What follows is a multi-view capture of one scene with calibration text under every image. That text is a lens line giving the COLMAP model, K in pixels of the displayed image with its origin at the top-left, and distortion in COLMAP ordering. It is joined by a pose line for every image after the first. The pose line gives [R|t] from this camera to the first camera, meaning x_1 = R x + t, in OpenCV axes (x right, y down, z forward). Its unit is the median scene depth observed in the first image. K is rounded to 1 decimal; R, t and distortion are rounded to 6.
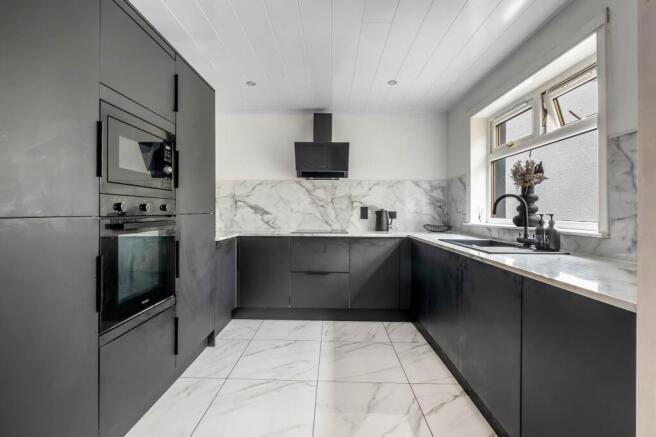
lens RADIAL K [[293.2, 0, 320.2], [0, 293.2, 210.6], [0, 0, 1]] dist [0.009816, -0.005224]
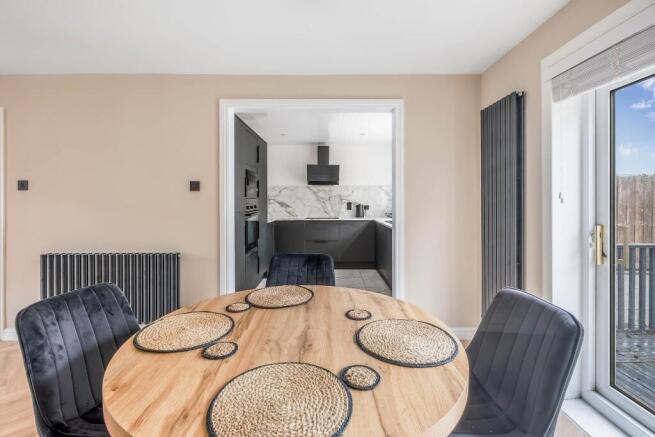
lens RADIAL K [[292.7, 0, 321.6], [0, 292.7, 199.7], [0, 0, 1]] dist [0.009816, -0.005224]
pose [[0.999886, -0.006403, 0.013672, -0.028619], [0.006410, 0.999979, -0.000477, -0.032815], [-0.013669, 0.000565, 0.999906, -0.723376]]
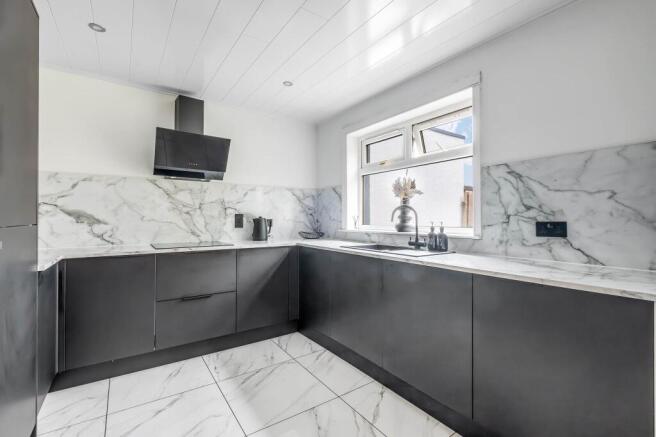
lens RADIAL K [[293.2, 0, 325.1], [0, 293.2, 215.5], [0, 0, 1]] dist [0.009816, -0.005224]
pose [[0.807416, 0.003461, 0.589973, -0.193469], [-0.000223, 0.999985, -0.005562, -0.004302], [-0.589983, 0.004359, 0.807404, 0.149138]]
